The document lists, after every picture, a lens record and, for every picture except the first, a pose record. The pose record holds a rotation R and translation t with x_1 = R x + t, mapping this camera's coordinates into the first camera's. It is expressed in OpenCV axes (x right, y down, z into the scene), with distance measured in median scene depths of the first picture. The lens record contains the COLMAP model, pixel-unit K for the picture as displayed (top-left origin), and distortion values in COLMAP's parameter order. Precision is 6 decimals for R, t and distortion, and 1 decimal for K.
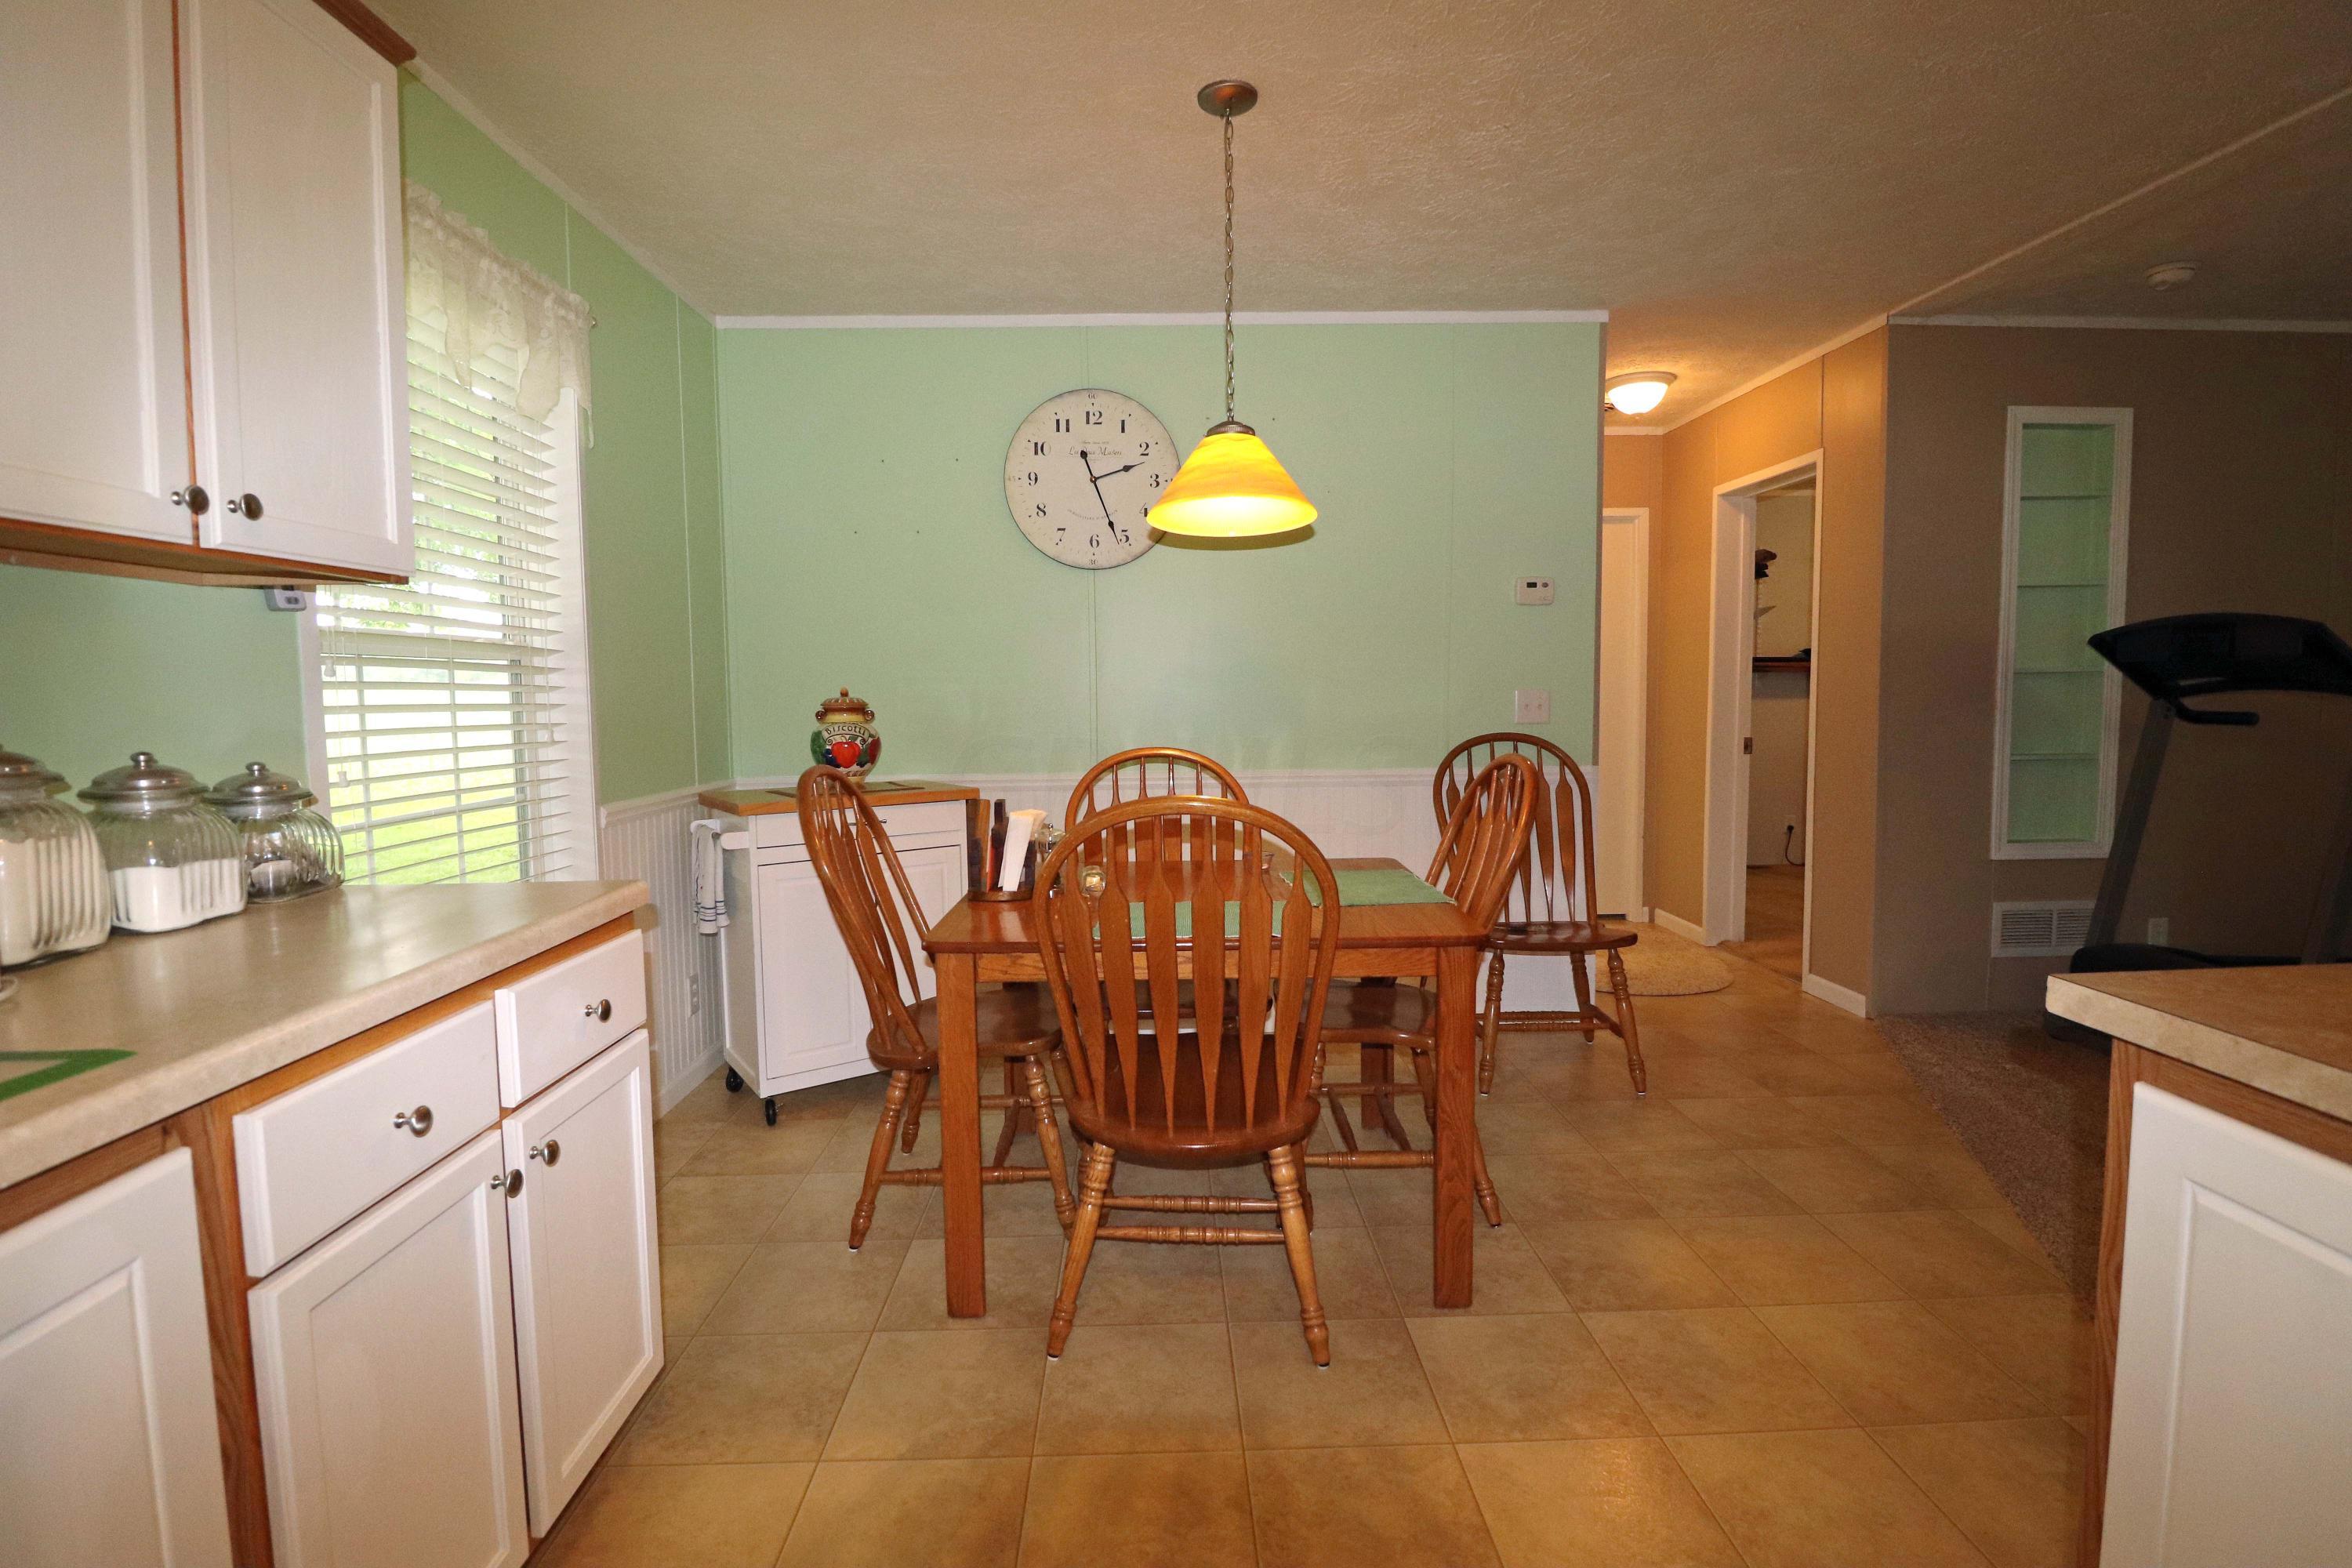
lens RADIAL K [[1085.3, 0, 1173.1], [0, 1085.3, 758.1], [0, 0, 1]] dist [0.000793, -0.014974]
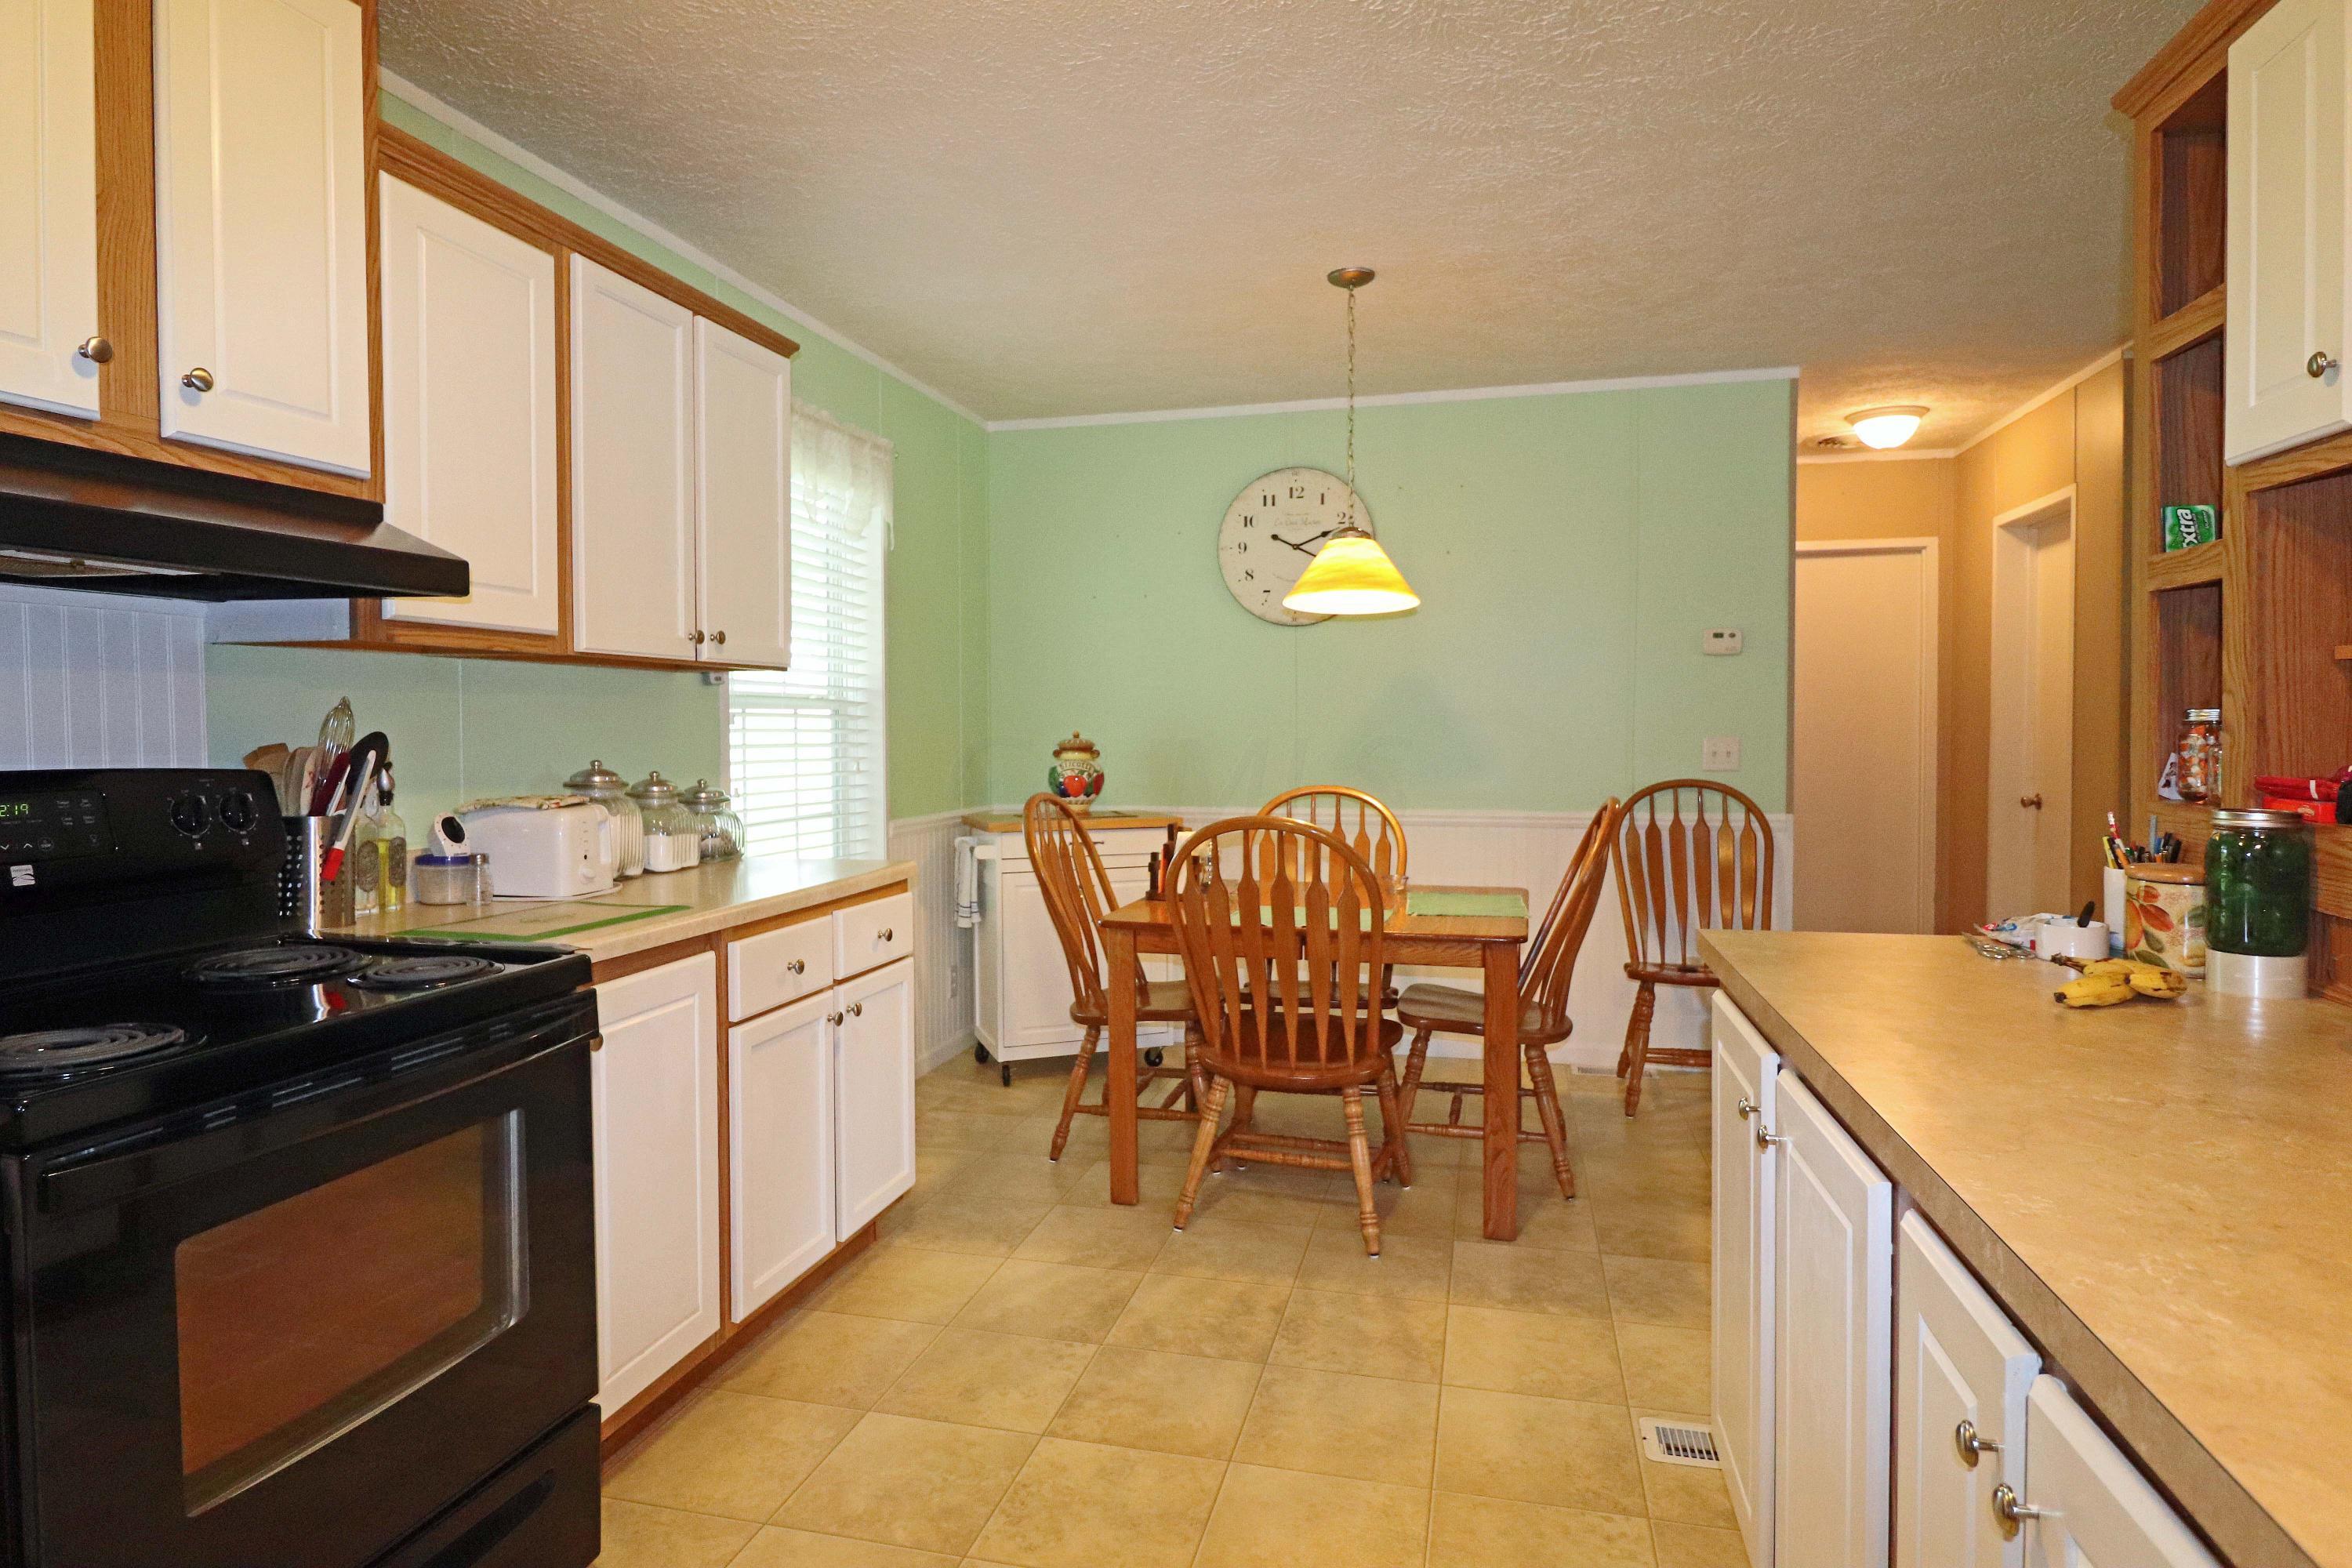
lens RADIAL K [[1303.9, 0, 1169.1], [0, 1303.9, 745.9], [0, 0, 1]] dist [-0.002950, -0.001645]
pose [[0.962437, 0.012455, -0.271219, 0.250445], [-0.024367, 0.998878, -0.040597, 0.010721], [0.270409, 0.045681, 0.961661, -0.479734]]
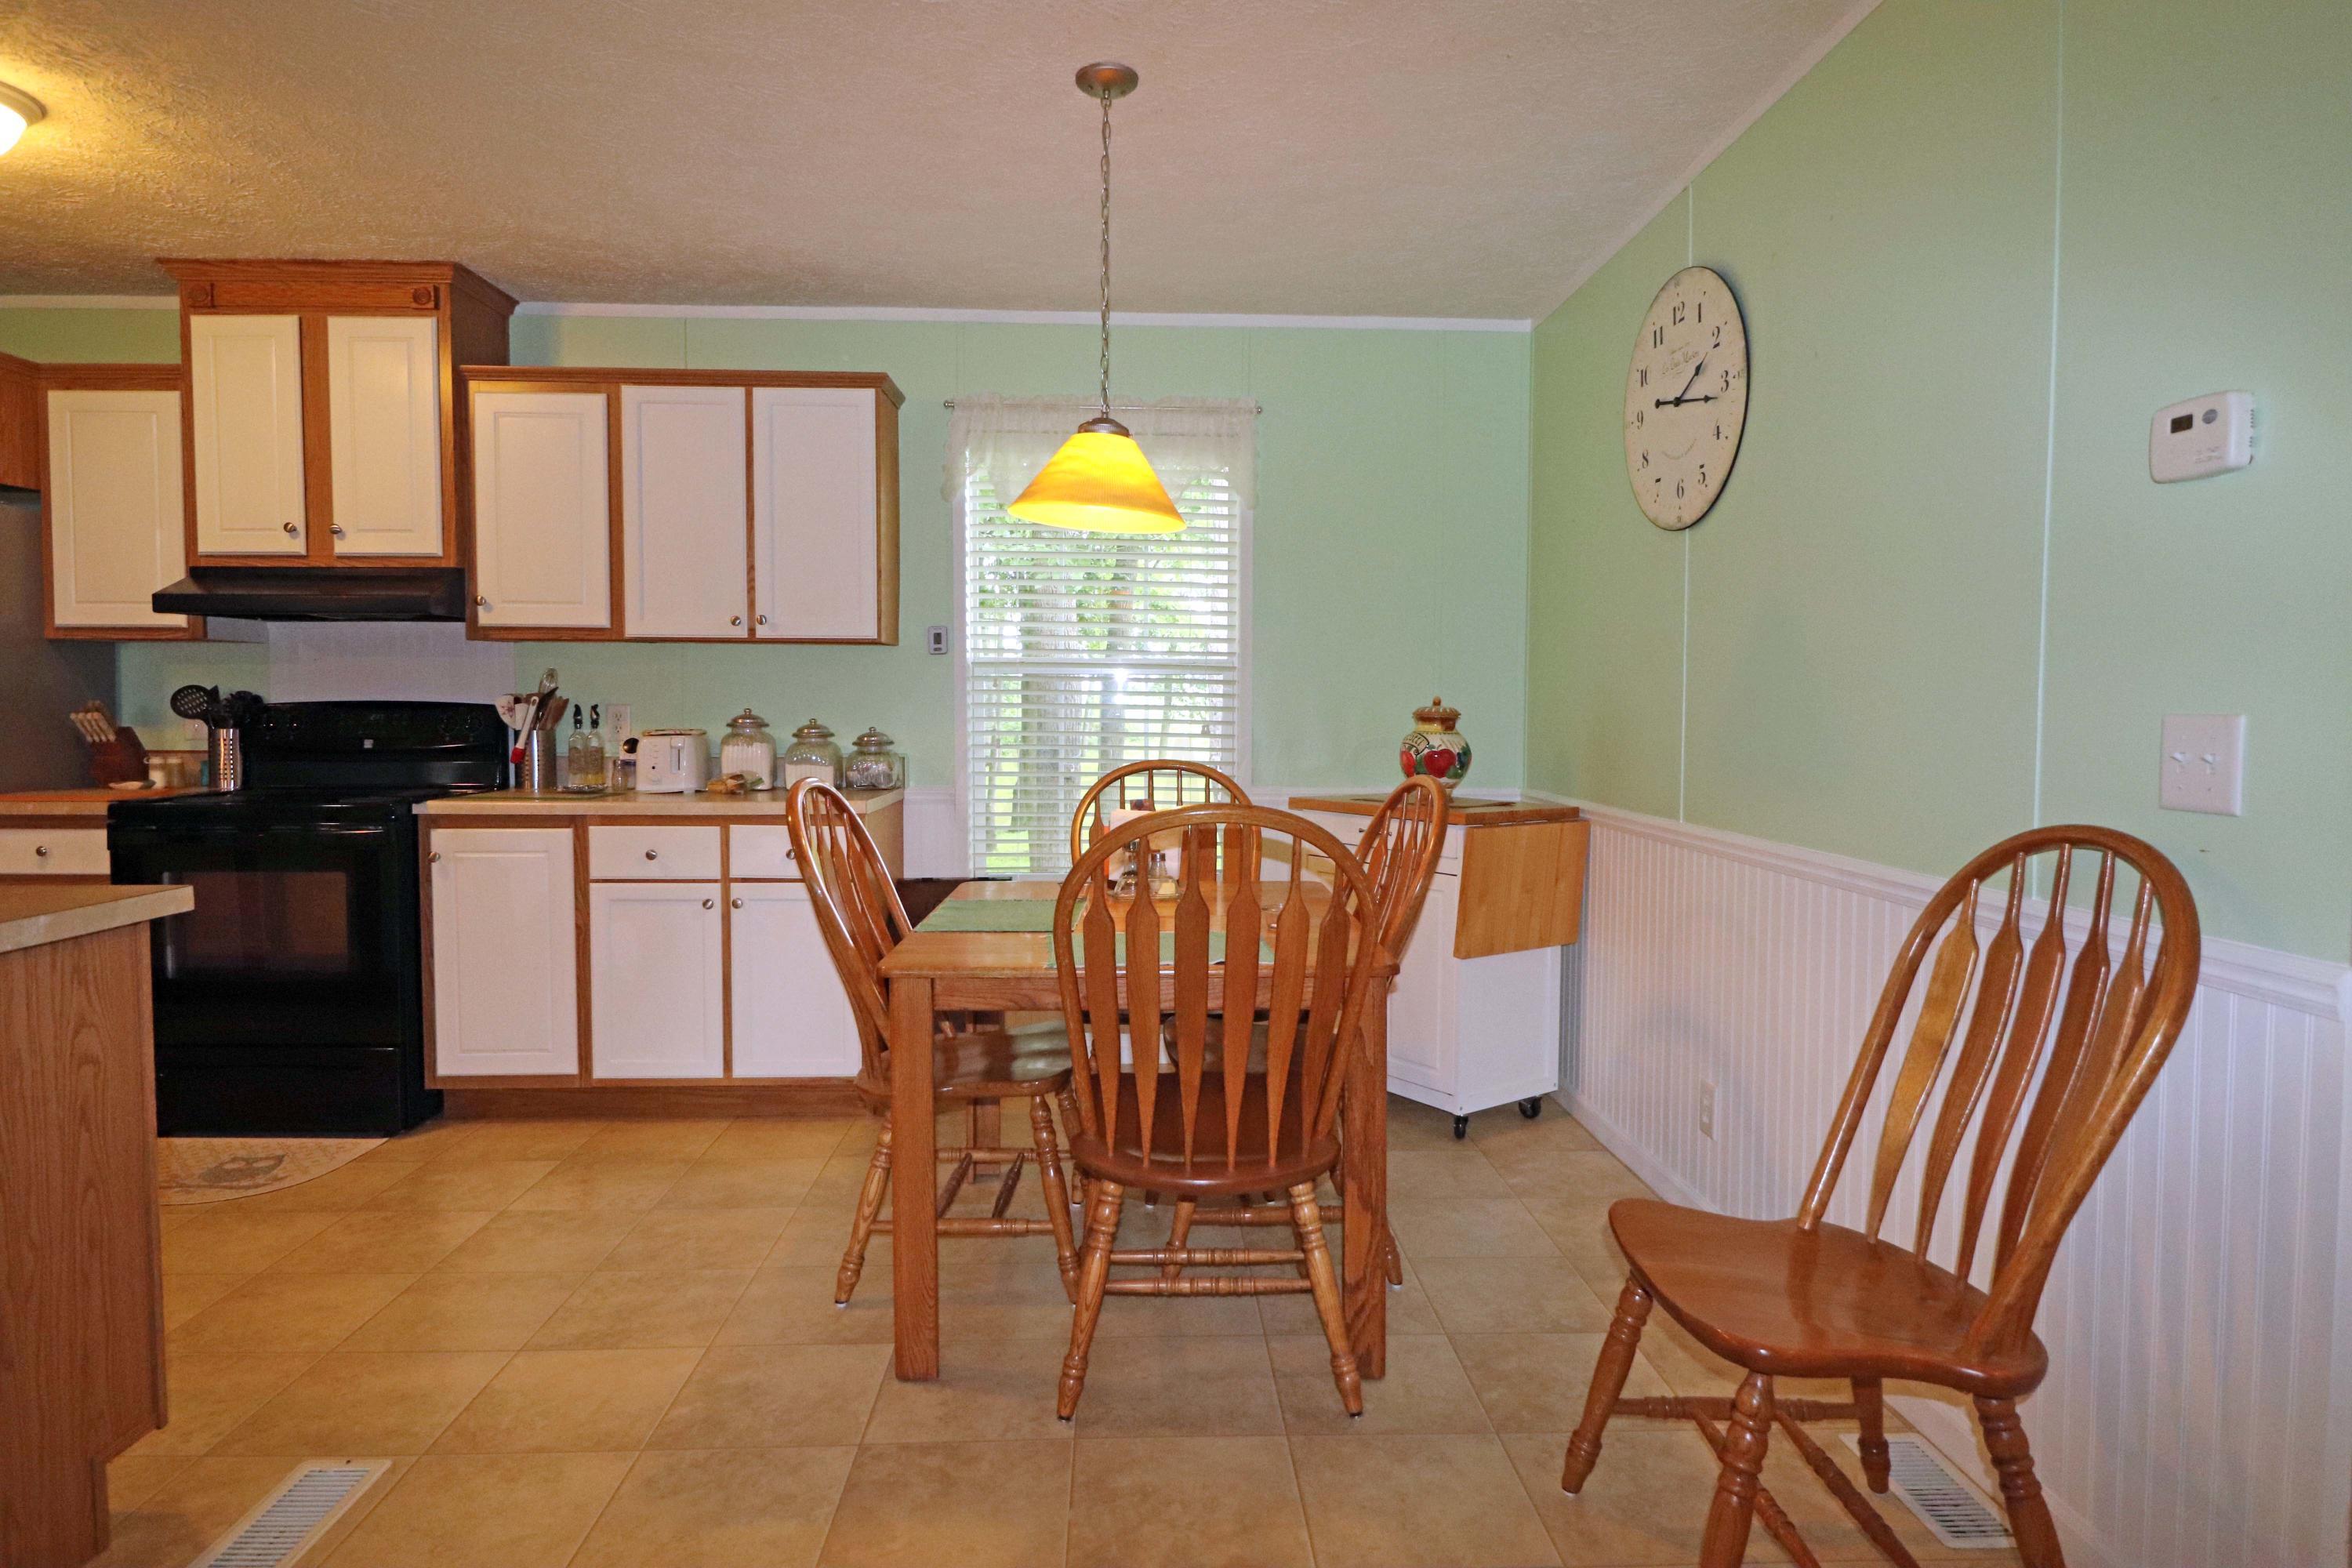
lens RADIAL K [[1293.9, 0, 1179.1], [0, 1293.9, 757.7], [0, 0, 1]] dist [-0.000494, -0.008999]
pose [[0.017932, 0.054608, -0.998347, 1.138119], [-0.068470, 0.996230, 0.053262, -0.074217], [0.997492, 0.067401, 0.021603, 1.002872]]
